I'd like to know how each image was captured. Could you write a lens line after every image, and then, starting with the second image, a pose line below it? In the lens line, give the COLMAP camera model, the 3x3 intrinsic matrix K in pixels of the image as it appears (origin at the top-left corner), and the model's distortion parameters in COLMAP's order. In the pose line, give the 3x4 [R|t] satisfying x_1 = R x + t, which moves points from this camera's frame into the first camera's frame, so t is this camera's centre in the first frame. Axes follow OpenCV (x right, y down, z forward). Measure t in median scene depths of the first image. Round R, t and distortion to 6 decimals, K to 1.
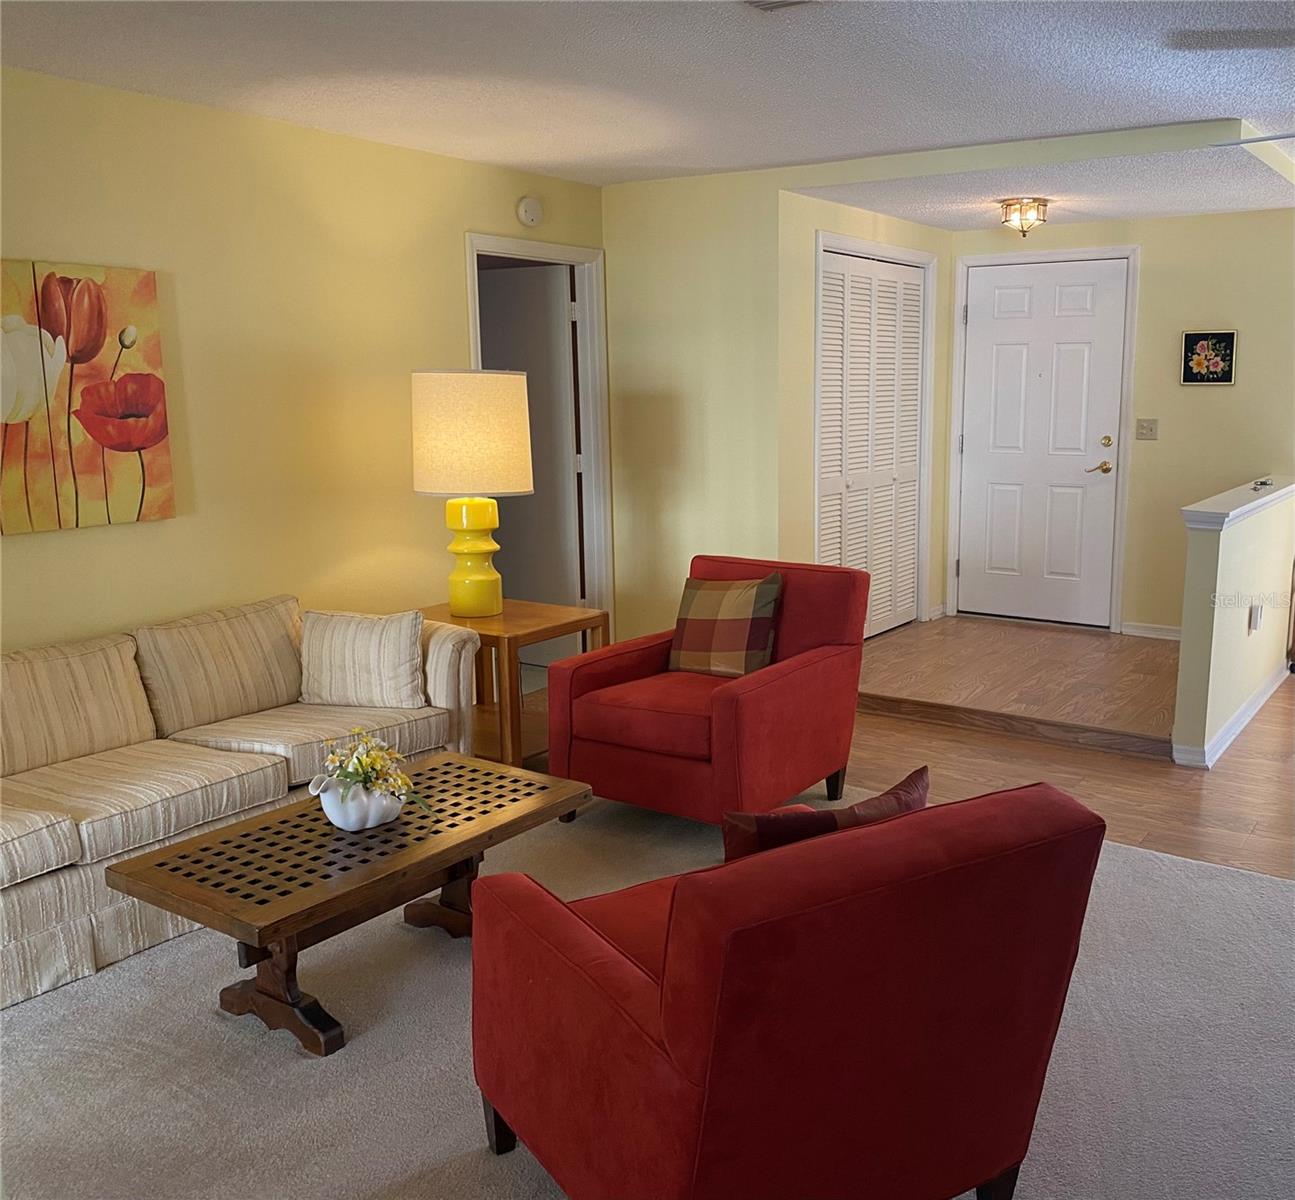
lens RADIAL K [[1291.6, 0, 647.5], [0, 1291.6, 600.0], [0, 0, 1]] dist [0.012020, -0.000237]
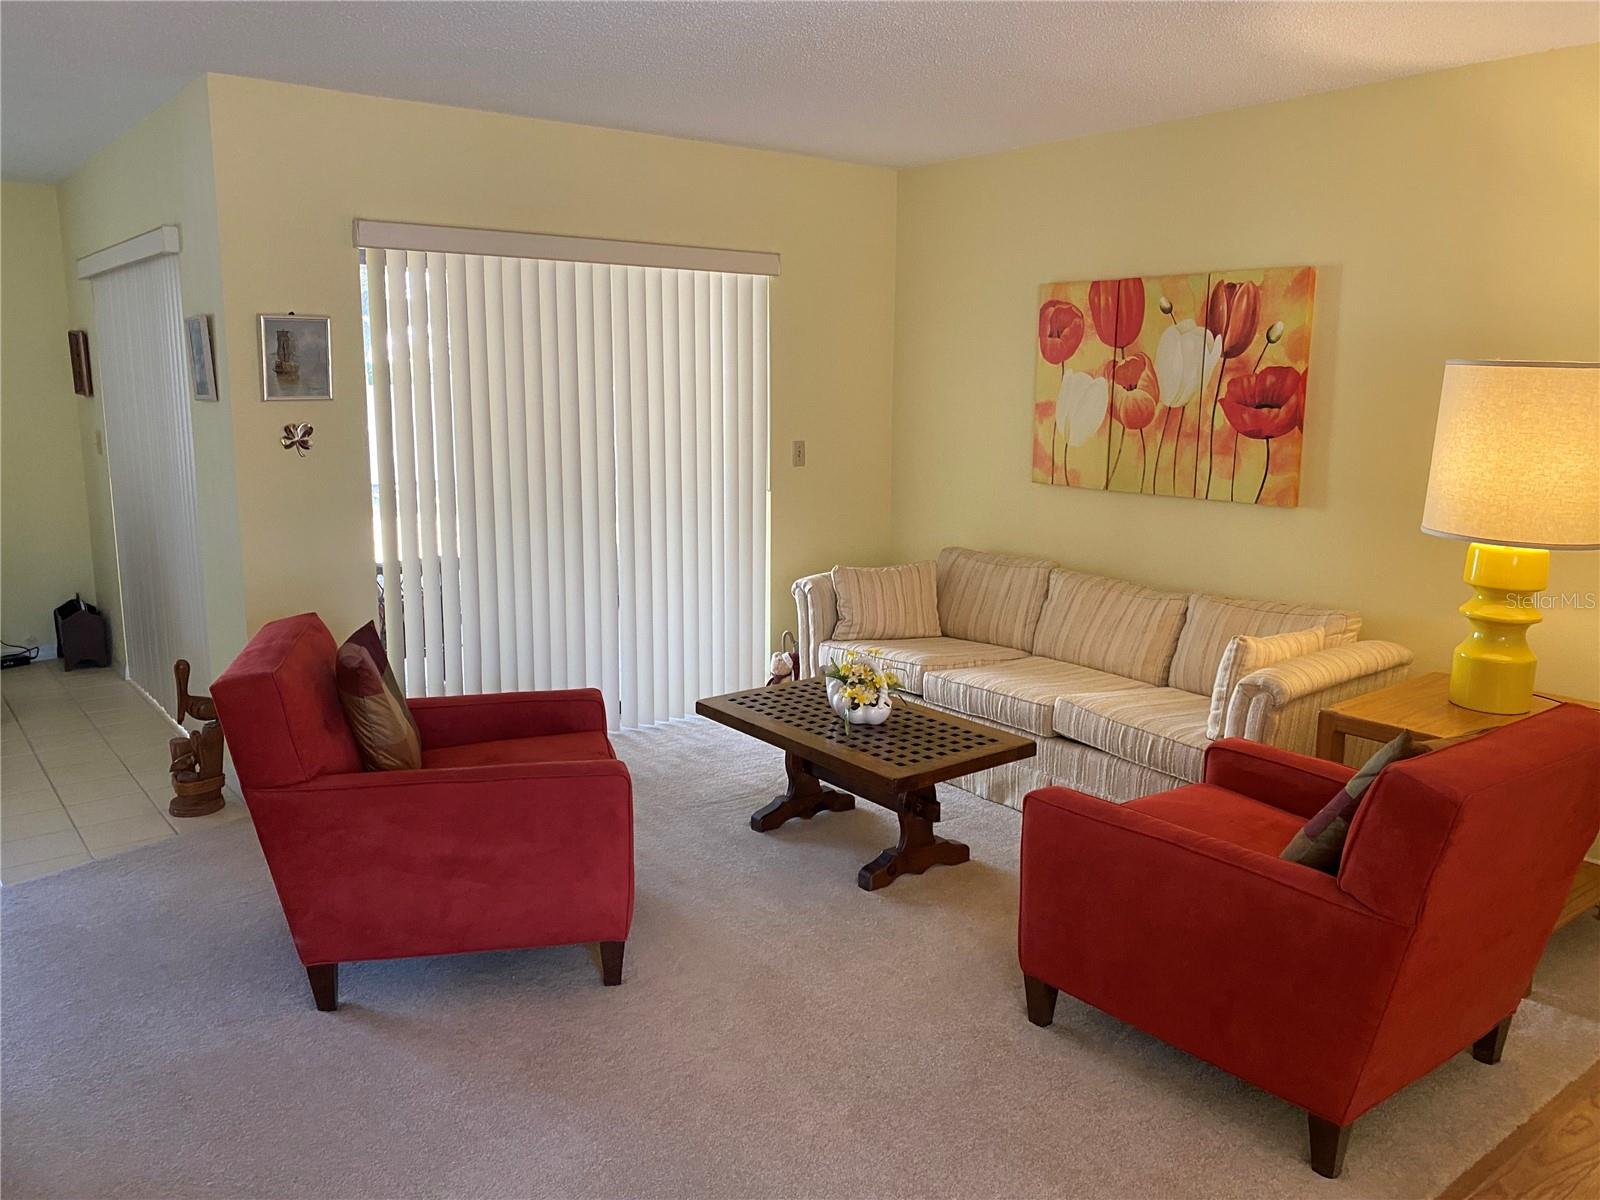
lens RADIAL K [[1213.0, 0, 800.0], [0, 1213.0, 600.0], [0, 0, 1]] dist [0.001768, 0.000115]
pose [[-0.303161, 0.186832, -0.934445, 0.713611], [-0.155429, 0.957766, 0.241921, -0.177384], [0.940178, 0.218581, -0.261318, 0.965525]]
